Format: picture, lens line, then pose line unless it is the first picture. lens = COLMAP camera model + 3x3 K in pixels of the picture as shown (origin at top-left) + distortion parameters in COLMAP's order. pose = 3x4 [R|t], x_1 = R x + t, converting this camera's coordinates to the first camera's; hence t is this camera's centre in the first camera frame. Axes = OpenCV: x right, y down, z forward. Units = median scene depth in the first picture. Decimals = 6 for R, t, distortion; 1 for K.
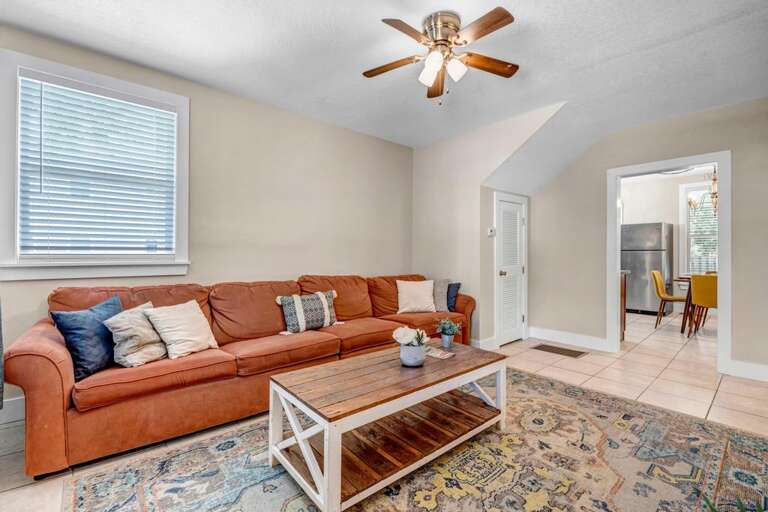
lens RADIAL K [[339.6, 0, 384.0], [0, 339.6, 256.0], [0, 0, 1]] dist [-0.000549, -0.000218]
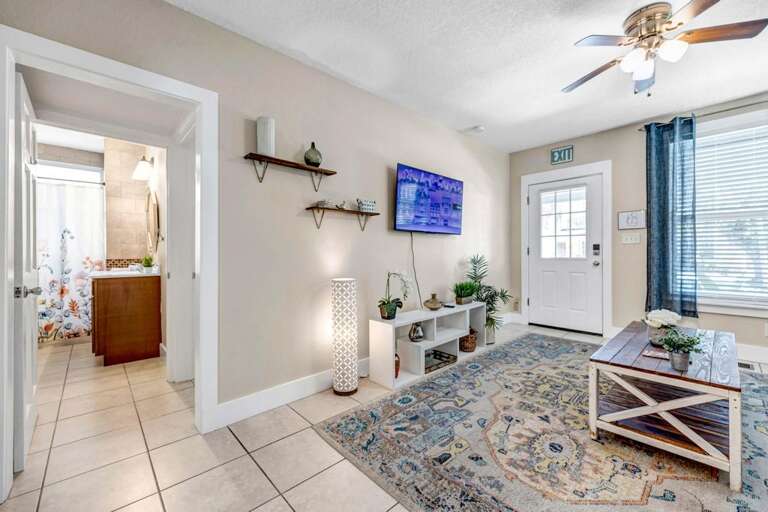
lens RADIAL K [[319.5, 0, 384.0], [0, 319.5, 256.0], [0, 0, 1]] dist [-0.000737, -0.000193]
pose [[-0.999150, 0.003278, -0.041086, 0.998469], [0.002407, 0.999772, 0.021216, 0.006490], [0.041146, 0.021099, -0.998930, 1.935851]]
